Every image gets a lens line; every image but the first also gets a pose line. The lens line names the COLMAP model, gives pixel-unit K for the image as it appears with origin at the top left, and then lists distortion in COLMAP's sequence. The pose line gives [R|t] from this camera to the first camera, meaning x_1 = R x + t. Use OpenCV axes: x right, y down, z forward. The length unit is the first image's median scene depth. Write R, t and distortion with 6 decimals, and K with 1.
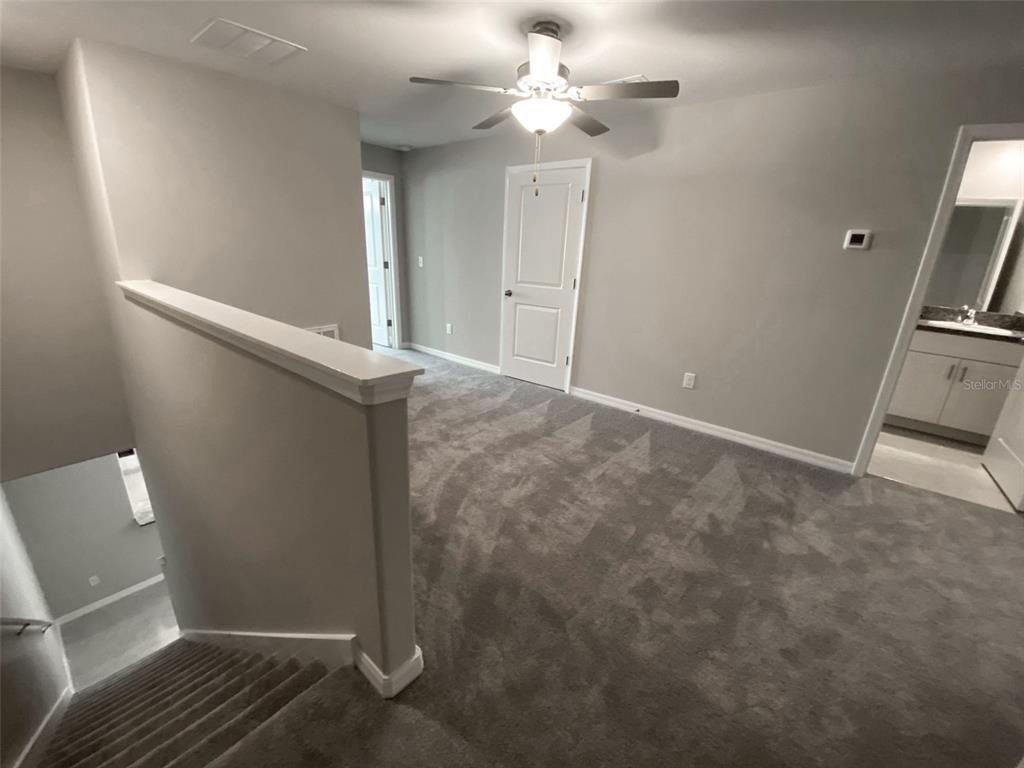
lens RADIAL K [[416.2, 0, 518.7], [0, 416.2, 382.7], [0, 0, 1]] dist [0.007796, -0.015404]
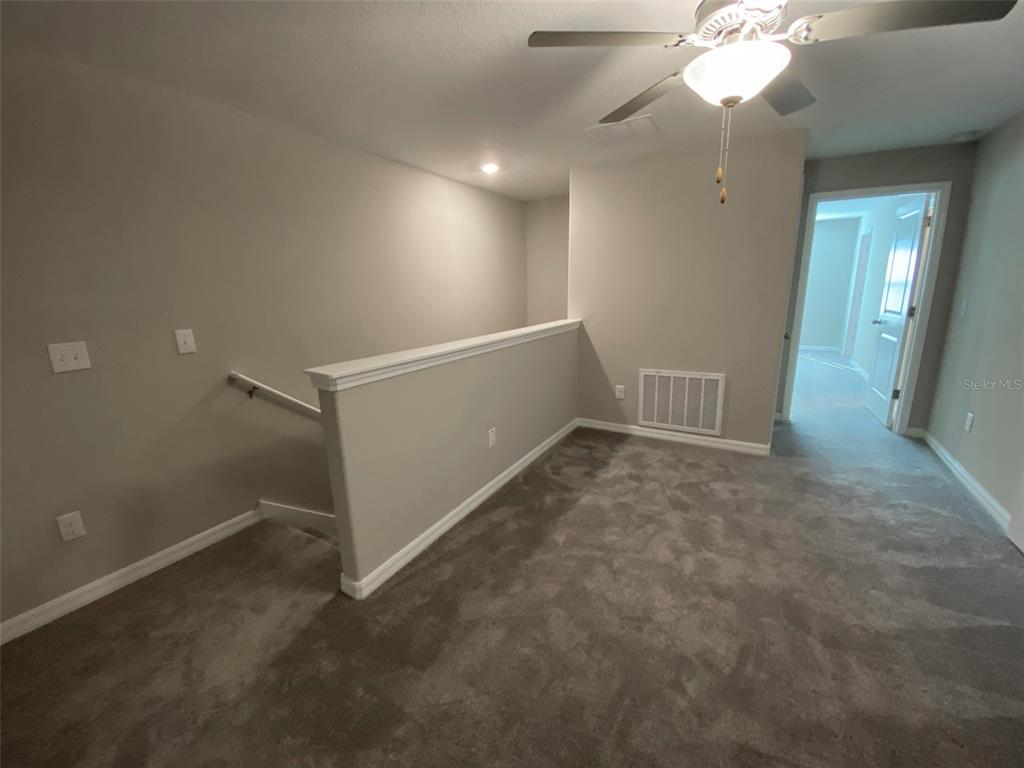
lens RADIAL K [[416.2, 0, 518.7], [0, 416.2, 382.7], [0, 0, 1]] dist [0.007796, -0.015404]
pose [[0.130943, 0.172773, -0.976219, 0.350492], [-0.272712, 0.952986, 0.132082, -0.106342], [0.953143, 0.248932, 0.171904, 0.366594]]
